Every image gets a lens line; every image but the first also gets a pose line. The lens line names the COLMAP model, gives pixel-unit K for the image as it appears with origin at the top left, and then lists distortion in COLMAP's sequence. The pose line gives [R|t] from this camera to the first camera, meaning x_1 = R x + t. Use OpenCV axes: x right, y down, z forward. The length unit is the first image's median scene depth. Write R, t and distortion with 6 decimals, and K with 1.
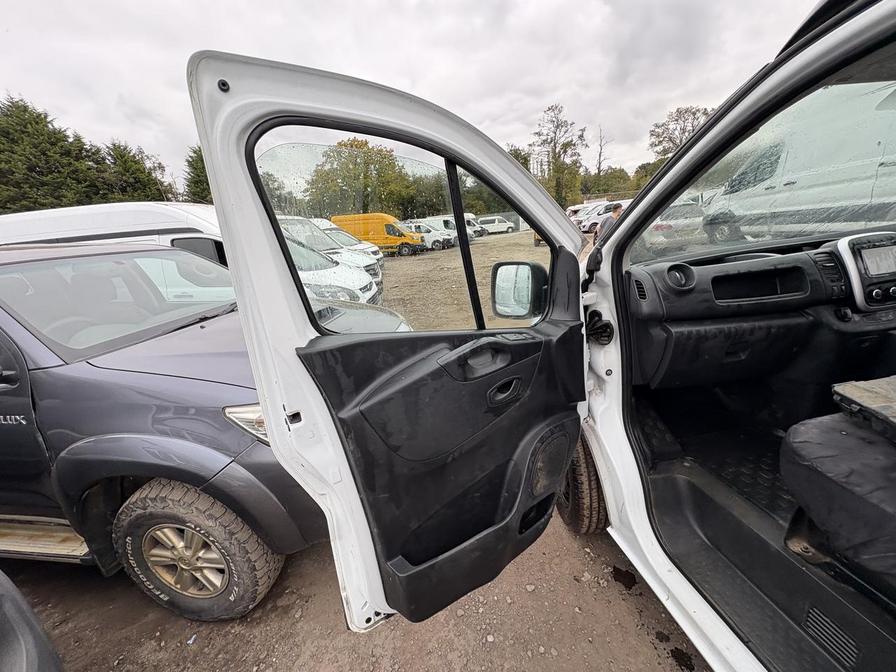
lens RADIAL K [[357.5, 0, 448.0], [0, 357.5, 336.0], [0, 0, 1]] dist [-0.000423, -0.000362]
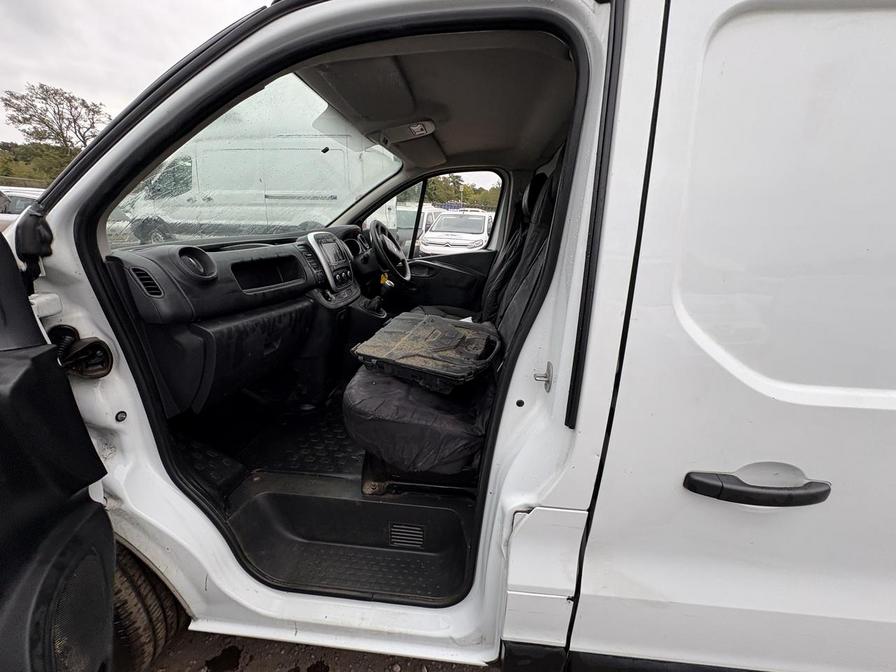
lens RADIAL K [[353.4, 0, 436.7], [0, 353.4, 338.6], [0, 0, 1]] dist [0.001181, -0.000461]
pose [[0.245627, -0.183011, 0.951932, 0.011108], [0.212440, 0.968307, 0.131344, 0.003849], [-0.945799, 0.169967, 0.276721, 0.304407]]
